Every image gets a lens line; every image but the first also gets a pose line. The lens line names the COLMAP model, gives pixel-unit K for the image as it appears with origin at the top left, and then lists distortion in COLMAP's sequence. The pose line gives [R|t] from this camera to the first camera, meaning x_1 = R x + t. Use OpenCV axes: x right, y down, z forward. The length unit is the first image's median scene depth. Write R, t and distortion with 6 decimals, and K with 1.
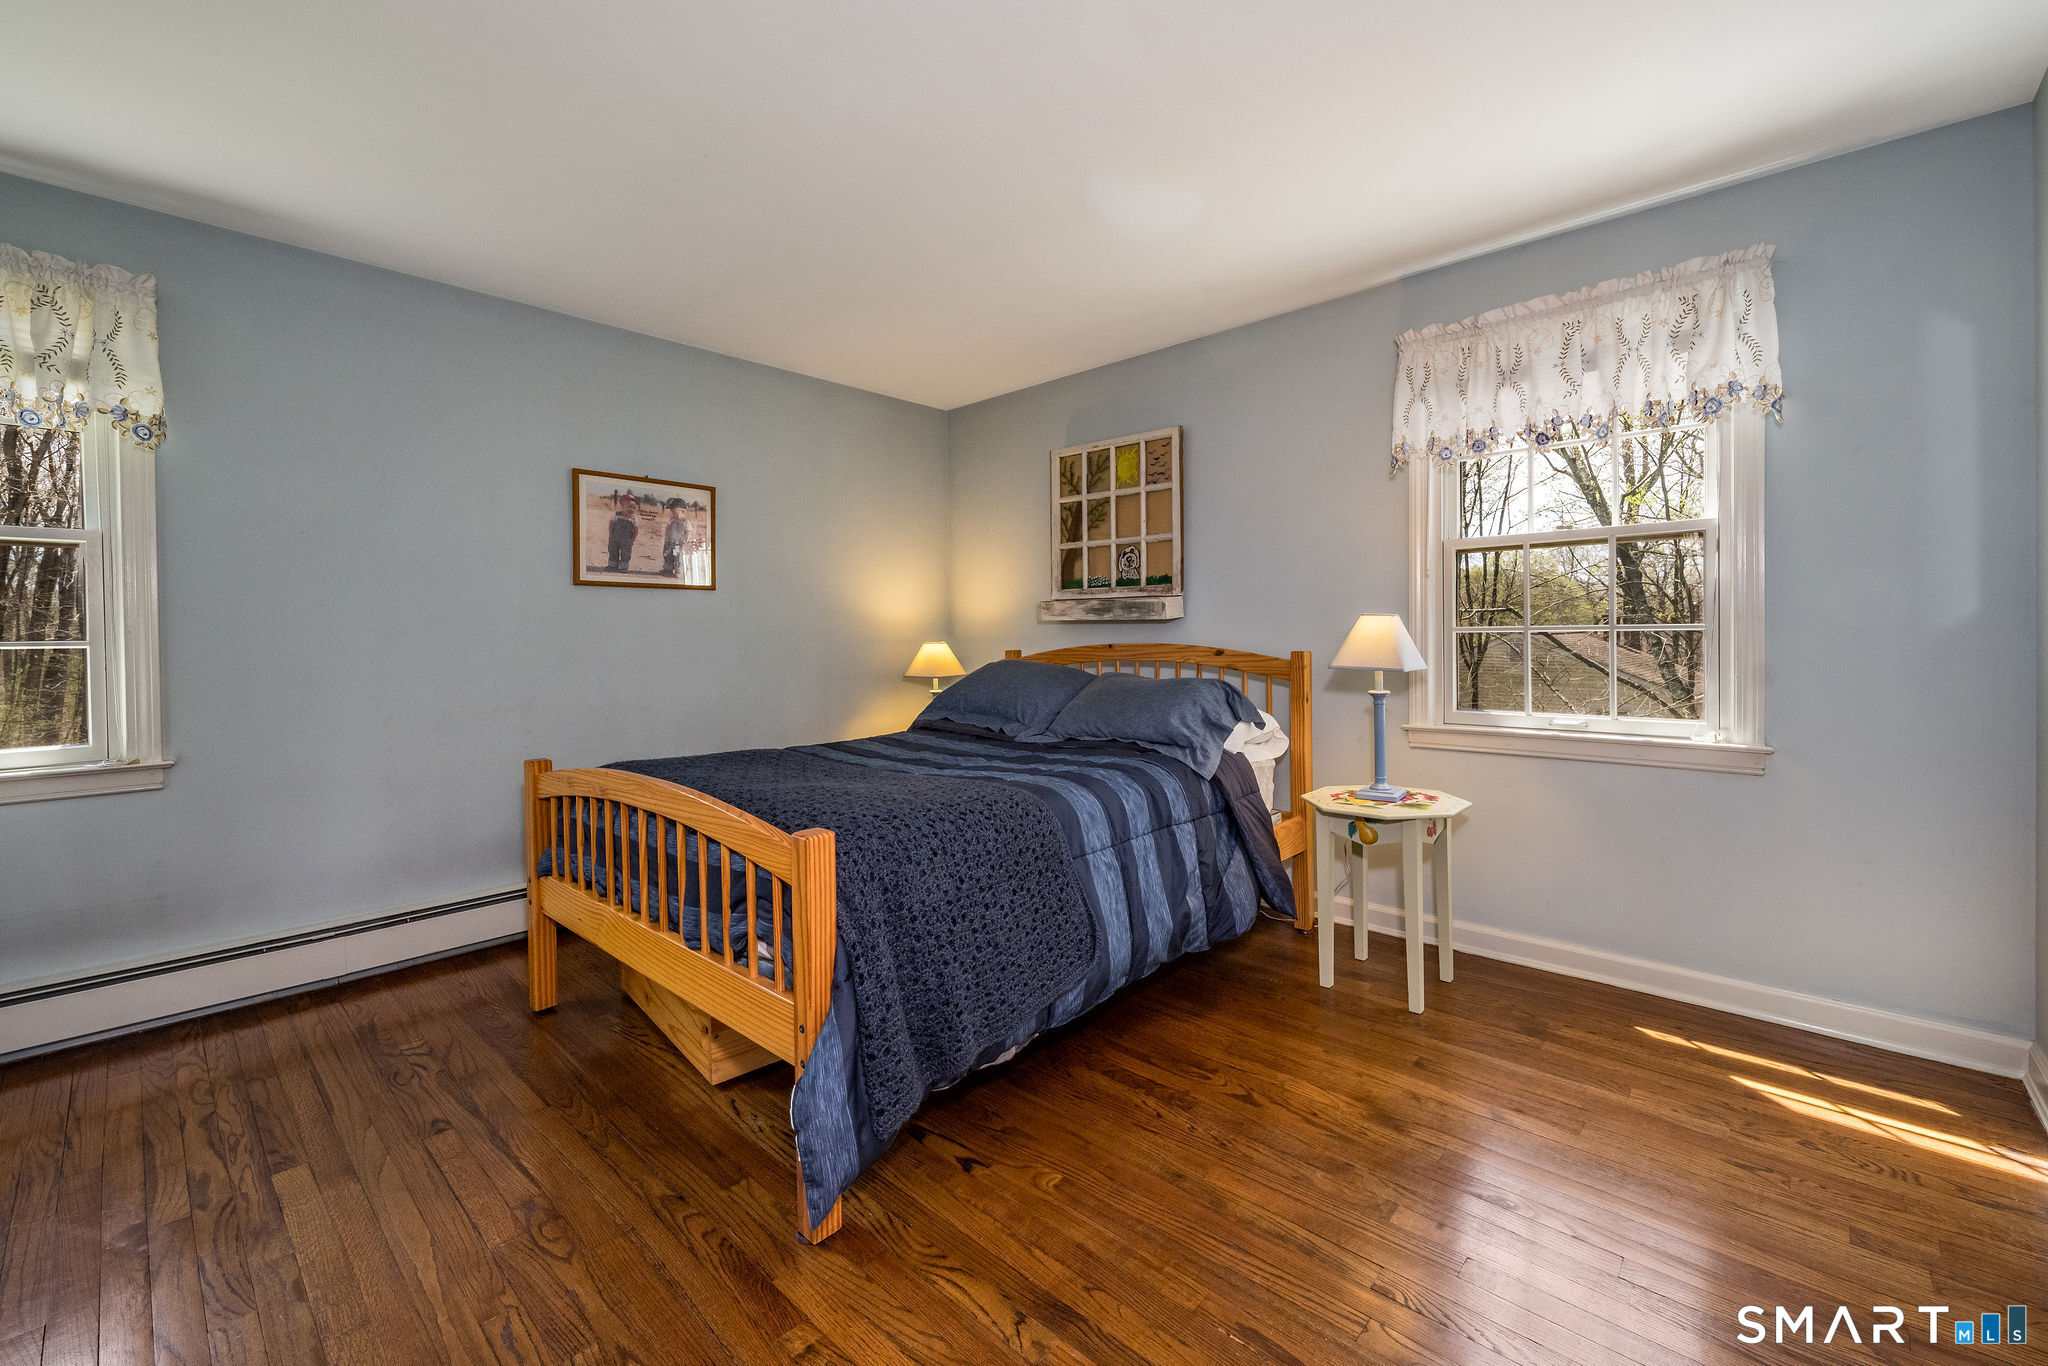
lens RADIAL K [[840.8, 0, 1015.5], [0, 840.8, 646.9], [0, 0, 1]] dist [-0.000767, -0.001020]
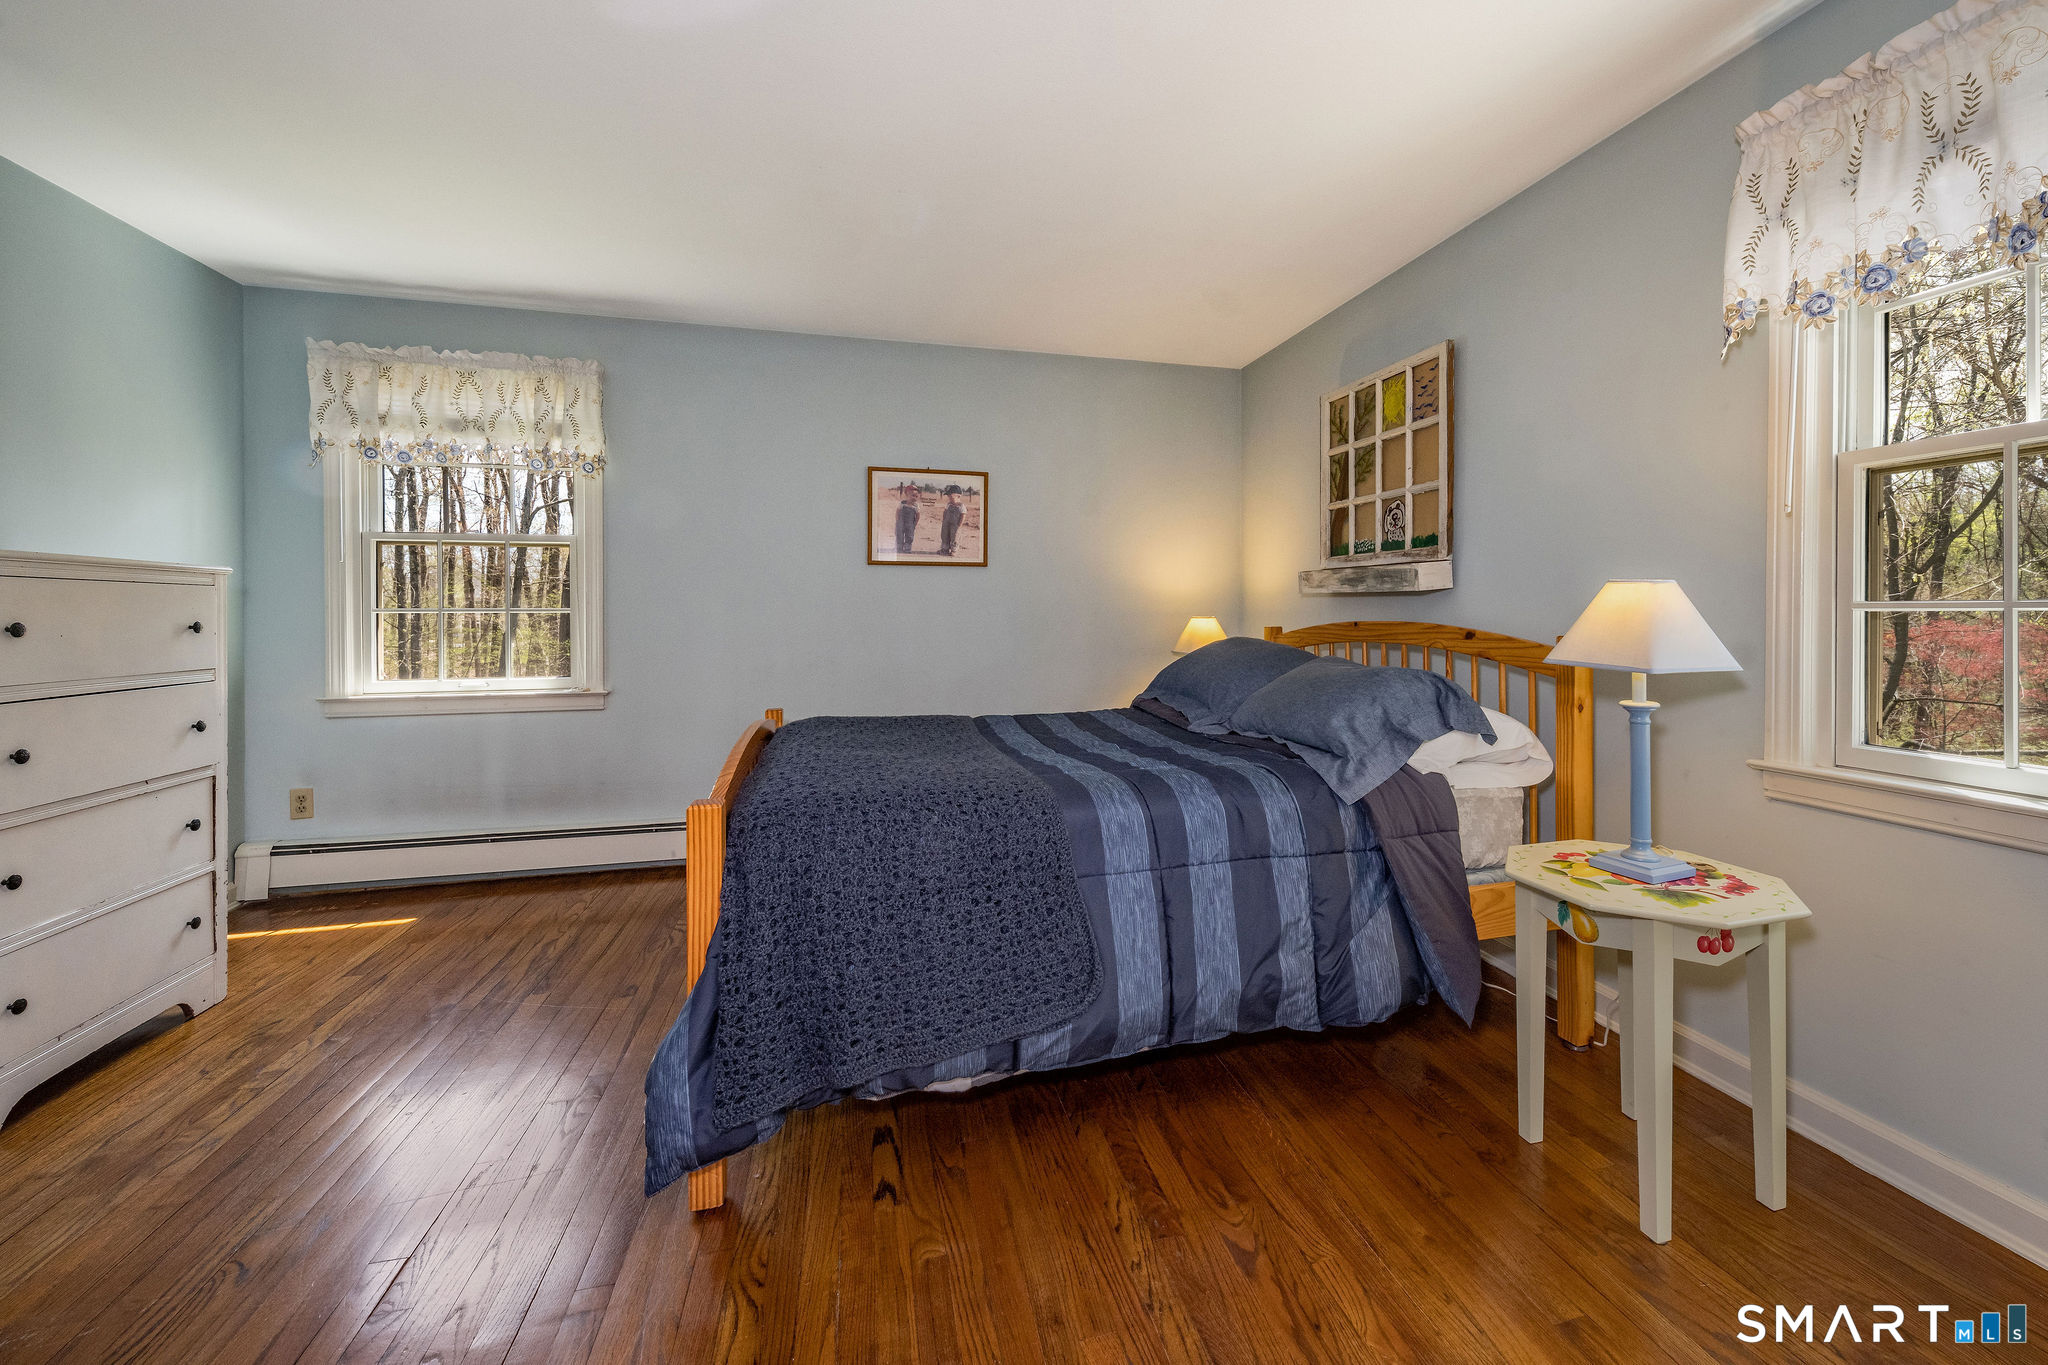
lens RADIAL K [[785.3, 0, 1047.8], [0, 785.3, 617.0], [0, 0, 1]] dist [0.001126, -0.002245]
pose [[0.840557, 0.012964, -0.541568, 0.363194], [-0.015033, 0.999887, 0.000604, -0.004813], [0.541515, 0.007634, 0.840656, 0.254339]]
